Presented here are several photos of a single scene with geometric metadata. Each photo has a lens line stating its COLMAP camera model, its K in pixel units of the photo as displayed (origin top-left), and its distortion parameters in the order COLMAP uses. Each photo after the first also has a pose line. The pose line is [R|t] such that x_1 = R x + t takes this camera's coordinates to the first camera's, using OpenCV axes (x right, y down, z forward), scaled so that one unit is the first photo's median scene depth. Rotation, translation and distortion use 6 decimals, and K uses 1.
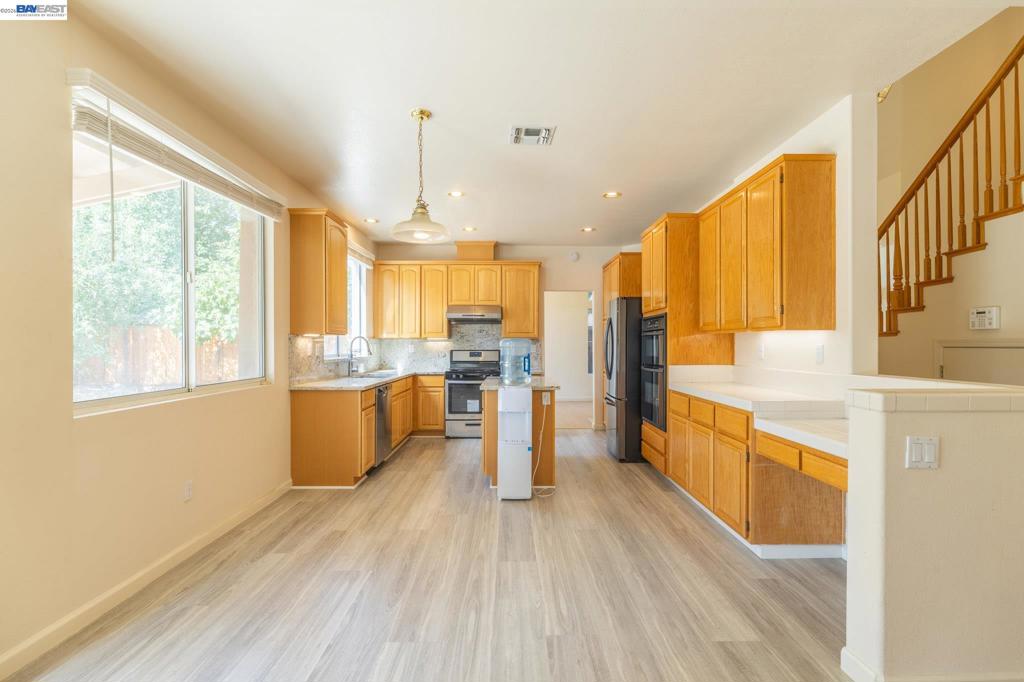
lens RADIAL K [[483.7, 0, 512.0], [0, 483.7, 341.0], [0, 0, 1]] dist [-0.000057, 0.000277]
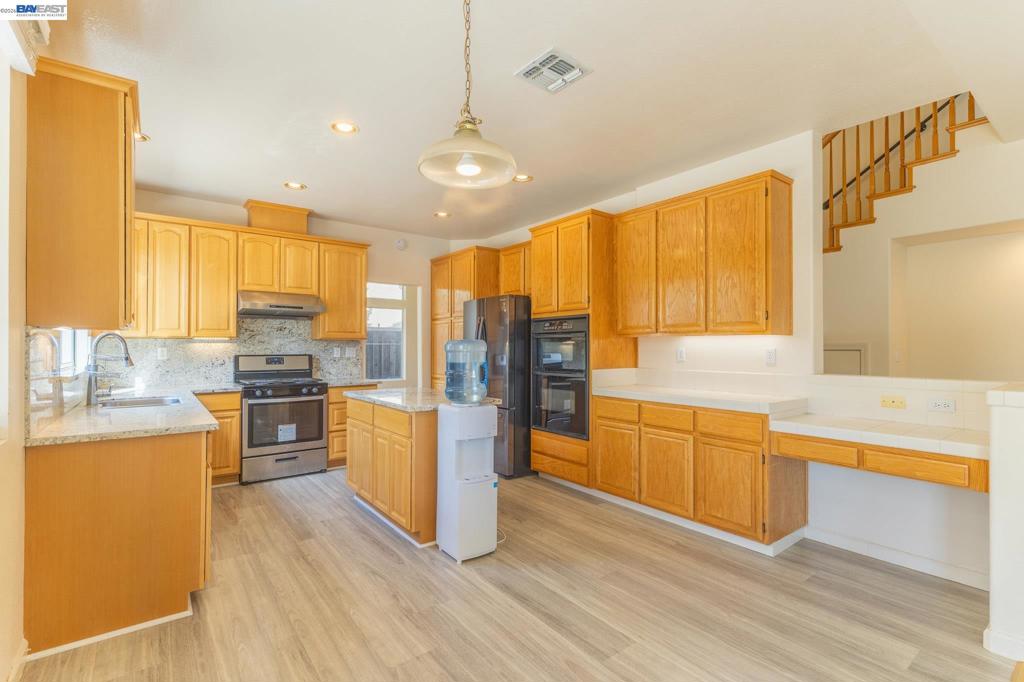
lens RADIAL K [[474.2, 0, 512.0], [0, 474.2, 341.0], [0, 0, 1]] dist [0.001330, -0.000339]
pose [[0.796094, 0.008574, 0.605112, -0.359702], [-0.005494, 0.999961, -0.006942, 0.001300], [-0.605148, 0.002202, 0.796110, 0.354205]]
